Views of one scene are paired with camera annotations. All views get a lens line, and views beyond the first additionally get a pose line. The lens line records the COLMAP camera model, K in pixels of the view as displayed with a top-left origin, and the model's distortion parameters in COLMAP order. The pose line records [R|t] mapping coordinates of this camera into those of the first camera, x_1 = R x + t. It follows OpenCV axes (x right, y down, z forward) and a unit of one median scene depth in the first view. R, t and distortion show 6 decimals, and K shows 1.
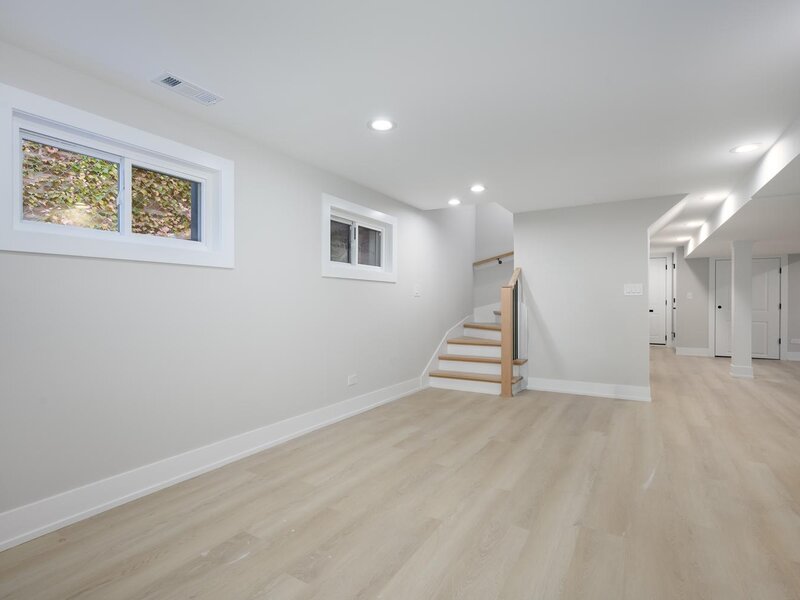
lens RADIAL K [[424.3, 0, 400.0], [0, 424.3, 300.0], [0, 0, 1]] dist [-0.001285, -0.000384]
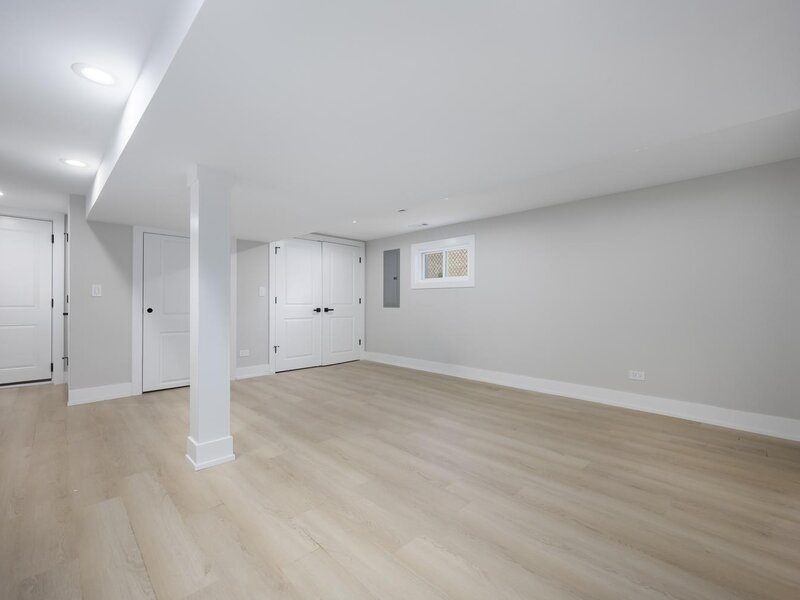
lens RADIAL K [[357.1, 0, 400.0], [0, 357.1, 300.0], [0, 0, 1]] dist [-0.001137, 0.000210]
pose [[0.277709, 0.001491, 0.960664, 0.356482], [-0.003829, 0.999993, -0.000445, 0.000306], [-0.960657, -0.003555, 0.277713, 0.506318]]
